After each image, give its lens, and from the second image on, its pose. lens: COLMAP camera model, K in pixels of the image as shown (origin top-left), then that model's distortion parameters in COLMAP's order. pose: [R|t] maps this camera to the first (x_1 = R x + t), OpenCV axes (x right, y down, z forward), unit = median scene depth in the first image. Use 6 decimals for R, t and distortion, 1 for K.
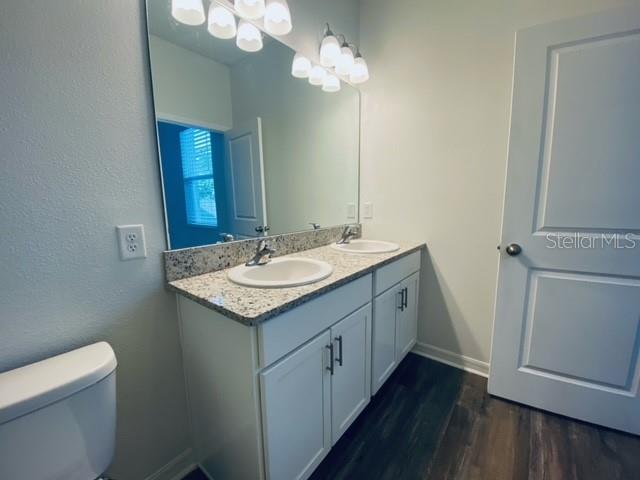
lens RADIAL K [[259.5, 0, 319.0], [0, 259.5, 239.6], [0, 0, 1]] dist [0.021006, -0.019769]
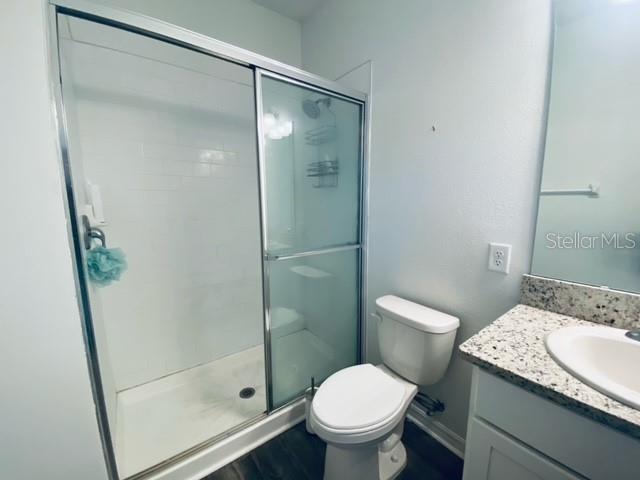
lens RADIAL K [[259.5, 0, 319.0], [0, 259.5, 239.6], [0, 0, 1]] dist [0.021006, -0.019769]
pose [[-0.263296, 0.156185, -0.951988, 0.641705], [-0.124087, 0.973128, 0.193972, -0.206348], [0.956701, 0.169201, -0.236840, 0.483869]]
